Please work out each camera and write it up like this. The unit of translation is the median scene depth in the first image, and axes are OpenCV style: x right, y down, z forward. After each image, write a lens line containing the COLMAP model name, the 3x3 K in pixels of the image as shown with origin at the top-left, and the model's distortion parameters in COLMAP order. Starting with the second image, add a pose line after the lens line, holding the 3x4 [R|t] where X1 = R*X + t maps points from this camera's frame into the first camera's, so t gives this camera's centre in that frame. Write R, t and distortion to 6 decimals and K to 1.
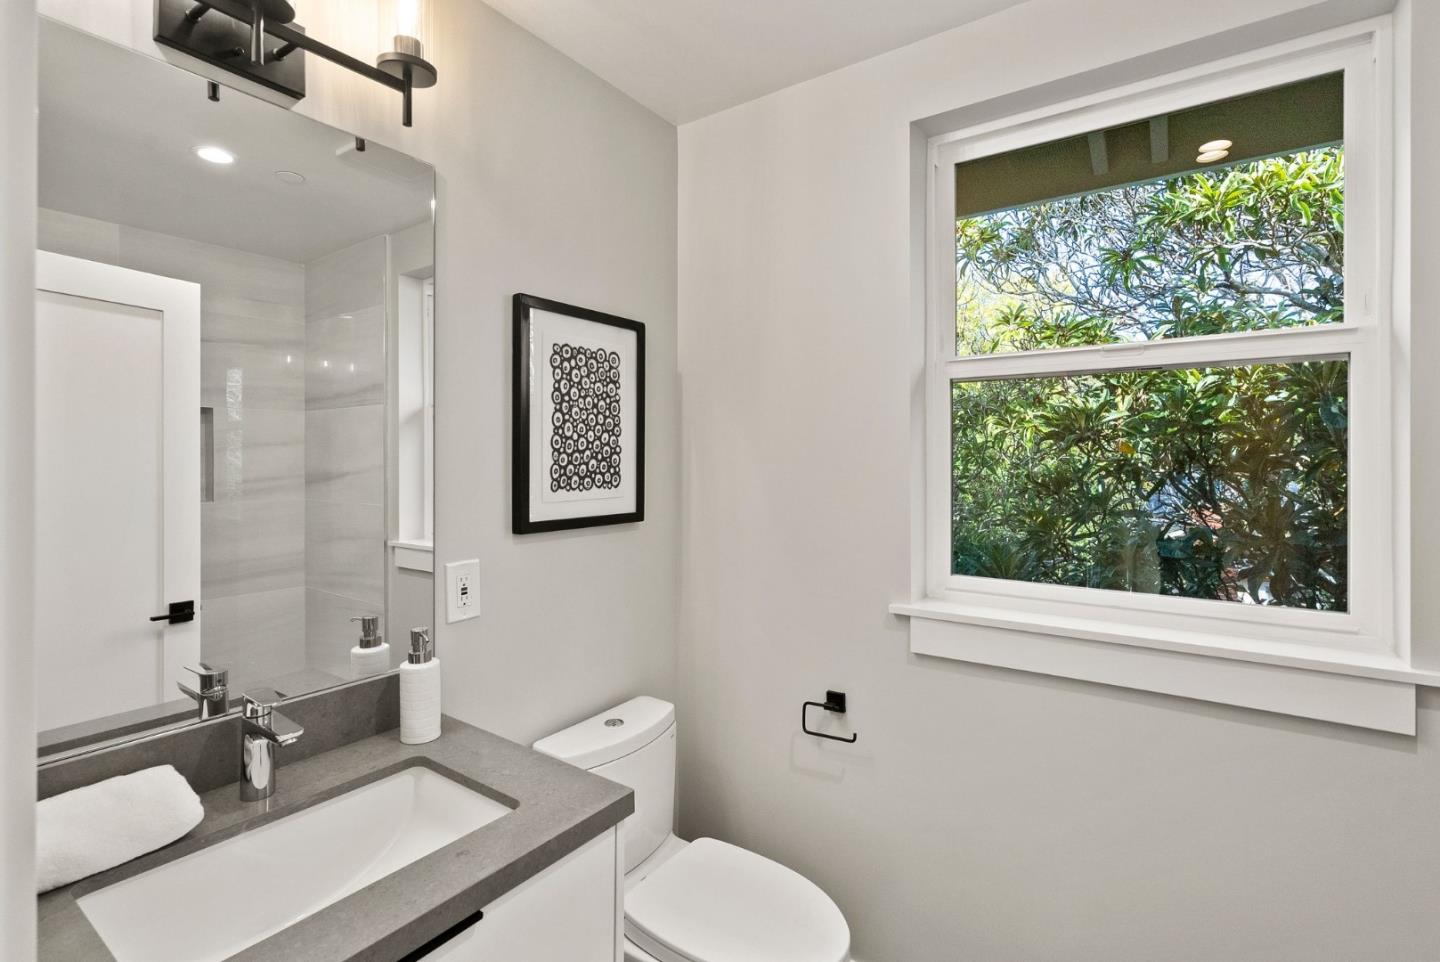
lens RADIAL K [[510.6, 0, 836.0], [0, 510.6, 459.0], [0, 0, 1]] dist [0.000816, -0.005865]
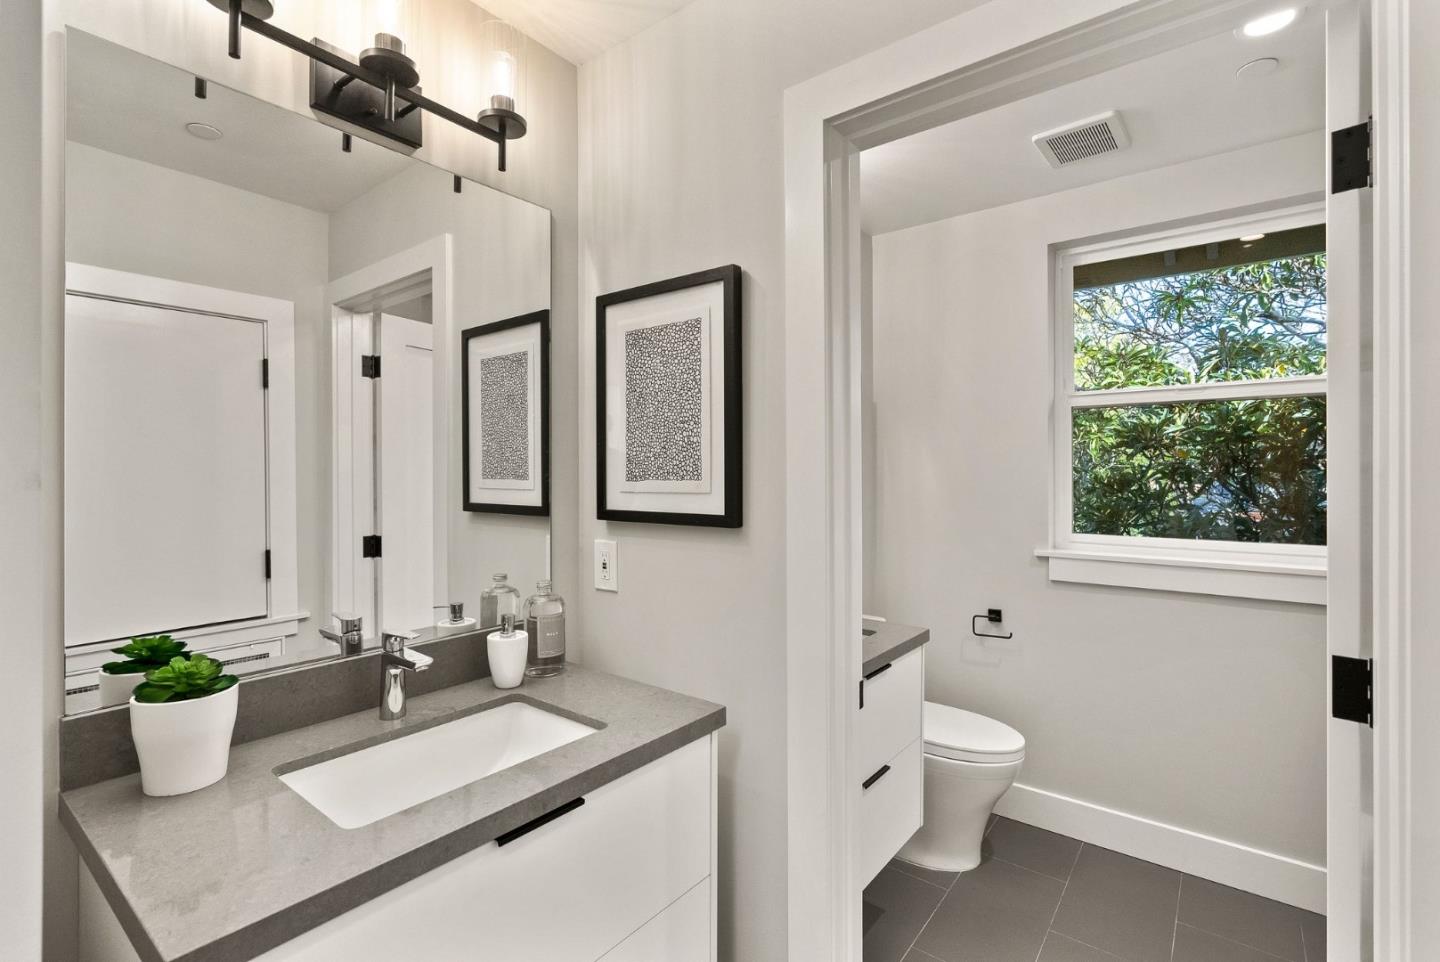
lens RADIAL K [[655.7, 0, 720.0], [0, 655.7, 481.0], [0, 0, 1]] dist [0.000568, 0.000104]
pose [[0.998195, -0.001129, -0.060054, -0.480660], [0.001098, 0.999999, -0.000548, 0.045345], [0.060054, 0.000481, 0.998195, -0.701017]]
